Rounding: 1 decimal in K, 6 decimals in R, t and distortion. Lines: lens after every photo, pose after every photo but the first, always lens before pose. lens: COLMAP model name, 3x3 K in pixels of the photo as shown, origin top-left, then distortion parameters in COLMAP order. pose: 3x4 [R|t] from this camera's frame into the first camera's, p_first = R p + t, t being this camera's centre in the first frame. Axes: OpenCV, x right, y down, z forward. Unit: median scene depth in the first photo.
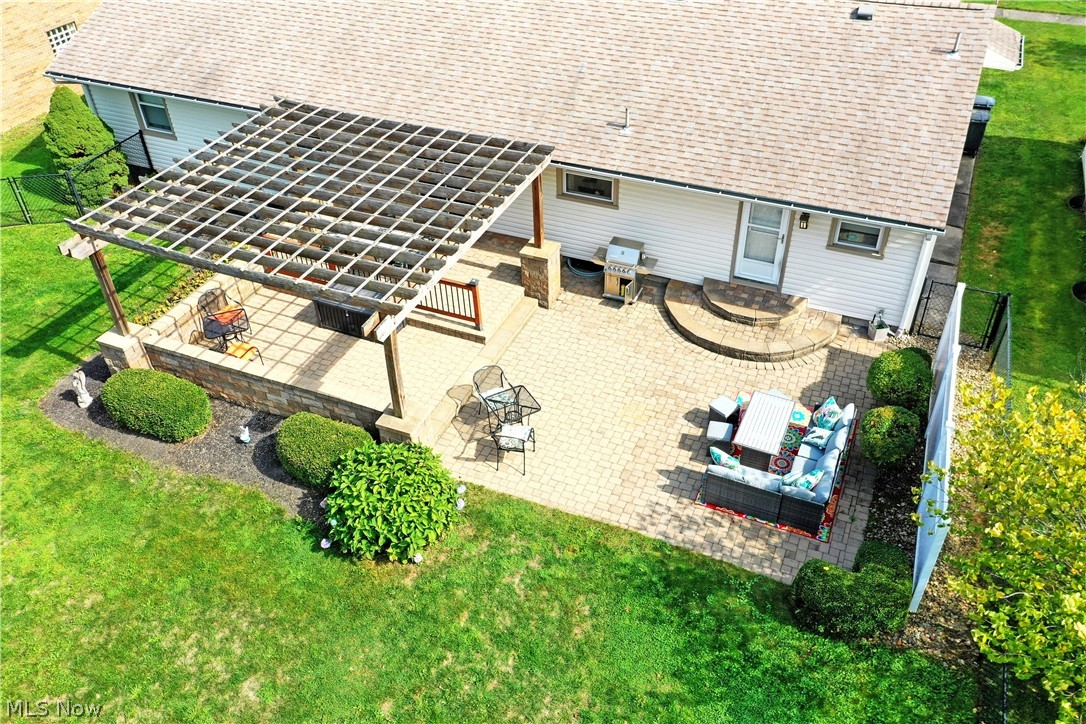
lens RADIAL K [[876.3, 0, 543.0], [0, 876.3, 362.0], [0, 0, 1]] dist [0.025497, 0.004351]
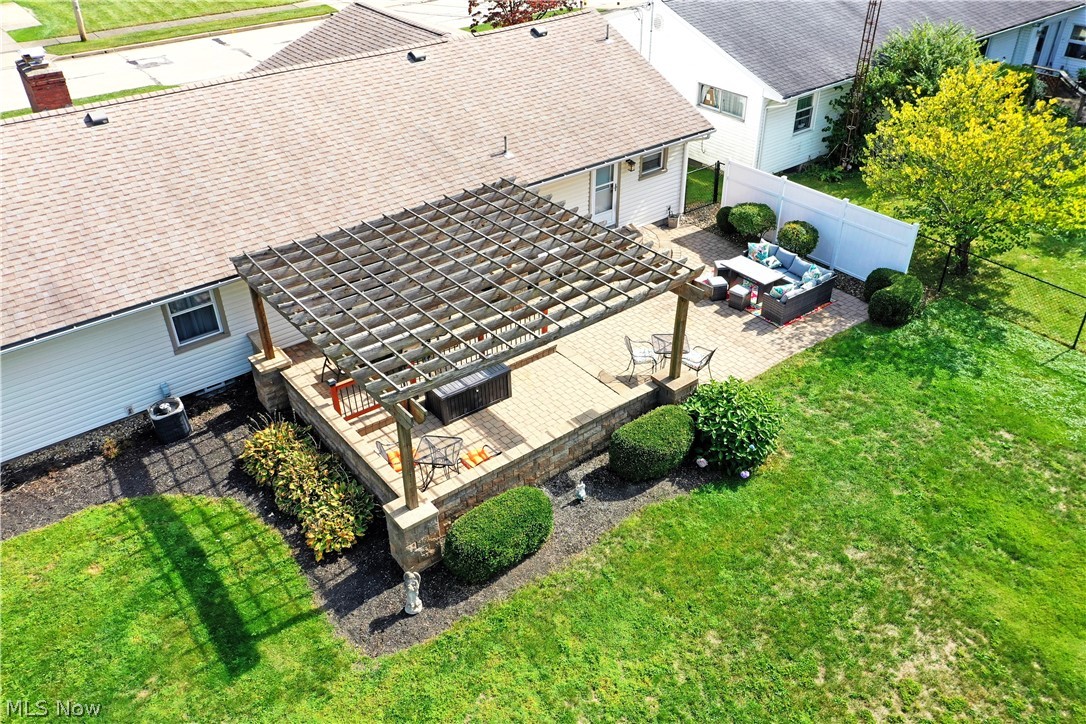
lens RADIAL K [[876.3, 0, 543.0], [0, 876.3, 362.0], [0, 0, 1]] dist [0.025497, 0.004351]
pose [[0.484065, -0.477629, 0.733179, -0.932302], [0.548097, 0.818656, 0.171444, -0.217508], [-0.682108, 0.318863, 0.658069, 0.272247]]
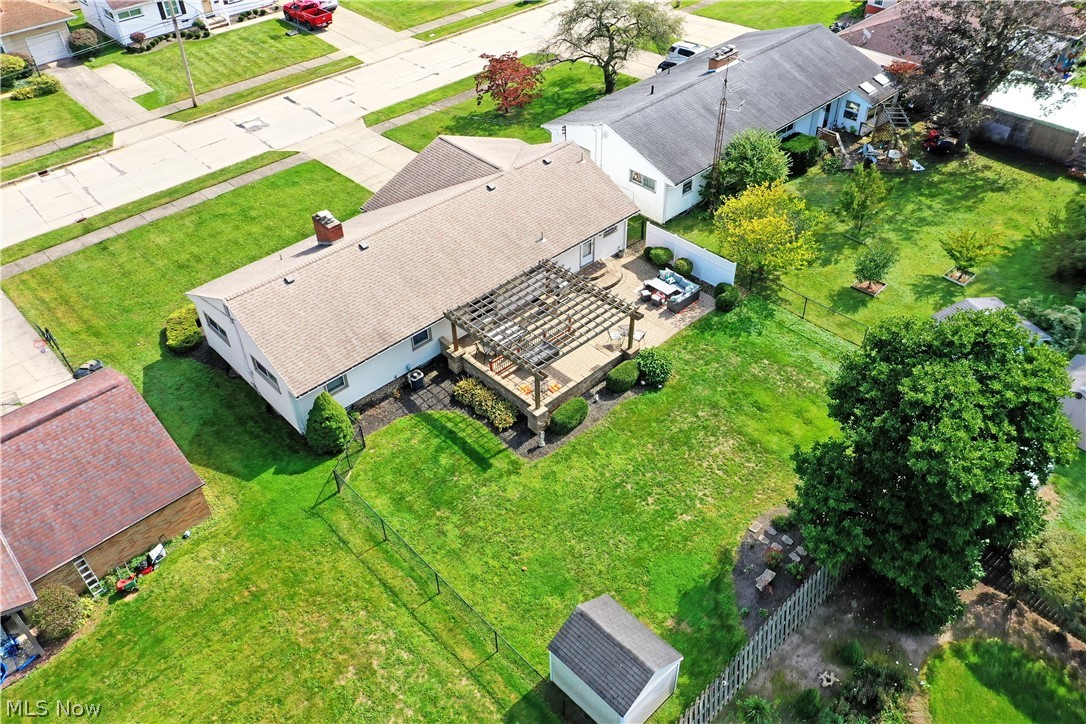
lens RADIAL K [[876.3, 0, 543.0], [0, 876.3, 362.0], [0, 0, 1]] dist [0.025497, 0.004351]
pose [[0.396968, -0.587179, 0.705434, -1.945834], [0.583830, 0.754591, 0.299558, -0.778829], [-0.708208, 0.292938, 0.642361, -0.529055]]
